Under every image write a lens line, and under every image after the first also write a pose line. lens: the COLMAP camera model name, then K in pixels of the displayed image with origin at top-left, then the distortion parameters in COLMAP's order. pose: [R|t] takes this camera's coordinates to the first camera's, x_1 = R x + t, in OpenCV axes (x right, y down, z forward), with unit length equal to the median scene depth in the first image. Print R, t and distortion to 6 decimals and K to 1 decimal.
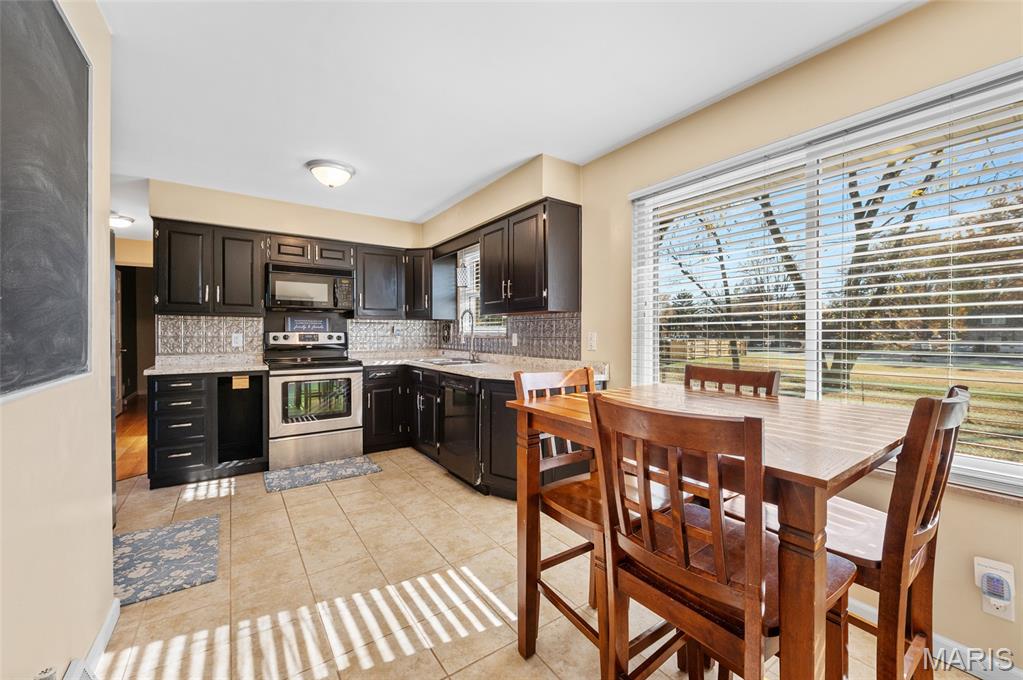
lens RADIAL K [[407.4, 0, 511.6], [0, 407.4, 335.9], [0, 0, 1]] dist [-0.002980, 0.000320]
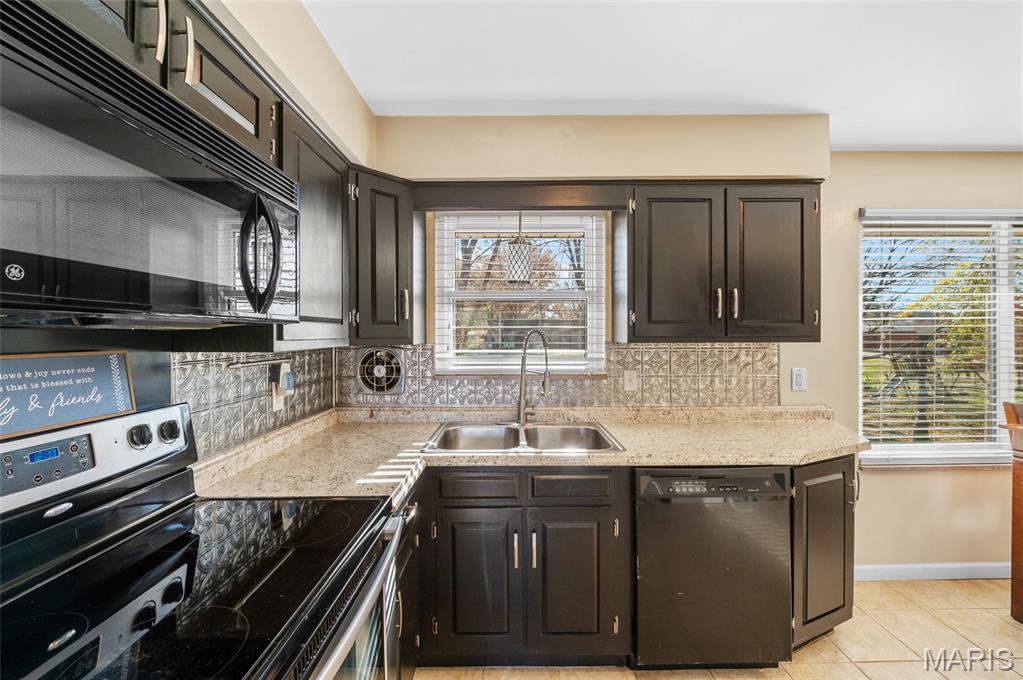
lens RADIAL K [[407.4, 0, 511.6], [0, 407.4, 335.9], [0, 0, 1]] dist [-0.002980, 0.000320]
pose [[0.565084, -0.005770, 0.825013, -0.560566], [0.010150, 0.999948, 0.000041, -0.055985], [-0.824971, 0.008351, 0.565113, 0.748957]]
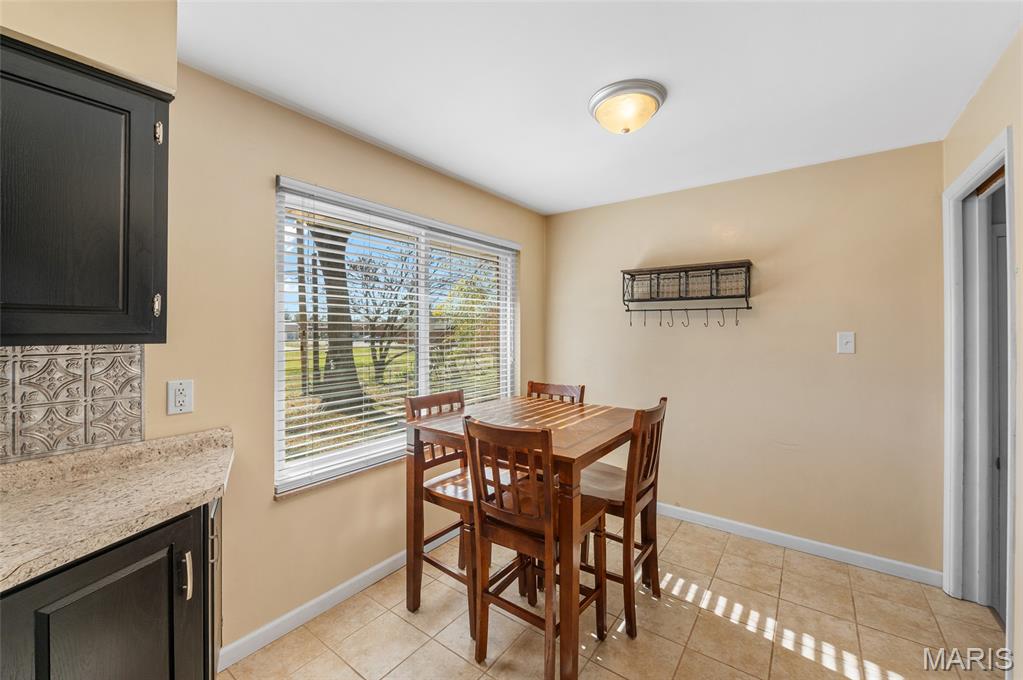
lens RADIAL K [[407.4, 0, 511.6], [0, 407.4, 335.9], [0, 0, 1]] dist [-0.002980, 0.000320]
pose [[-0.329626, -0.013371, 0.944017, -0.393194], [0.008407, 0.999819, 0.017096, -0.054130], [-0.944074, 0.013571, -0.329453, 0.612189]]
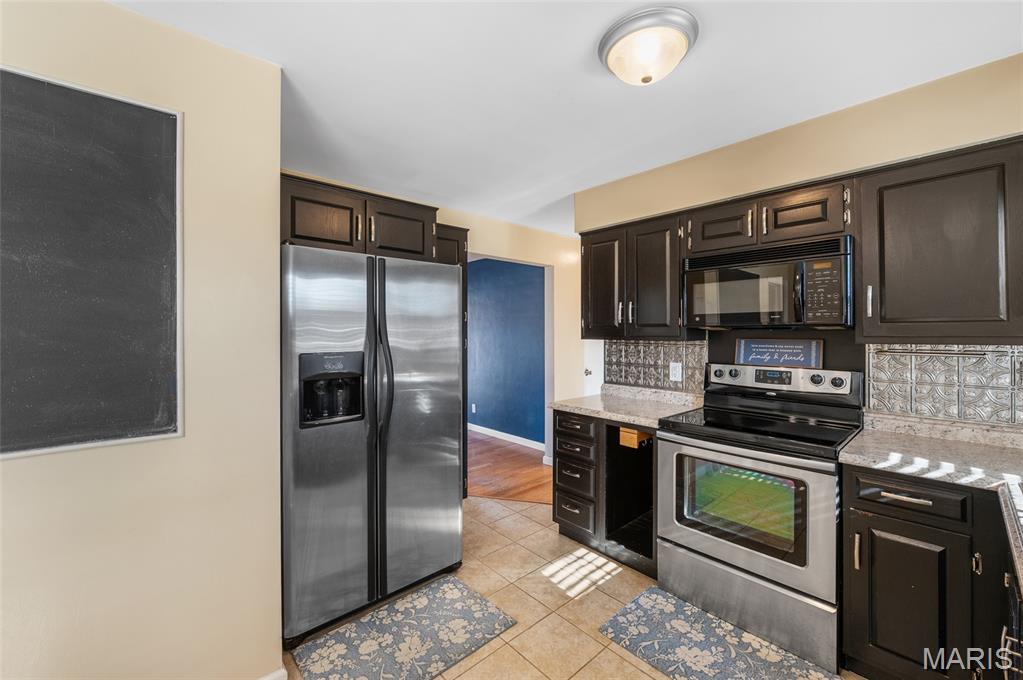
lens RADIAL K [[408.6, 0, 511.8], [0, 408.6, 331.6], [0, 0, 1]] dist [-0.000628, -0.004028]
pose [[0.131321, -0.003669, -0.991333, 0.005987], [-0.006994, 0.999965, -0.004627, -0.054851], [0.991315, 0.007541, 0.131290, 0.606452]]
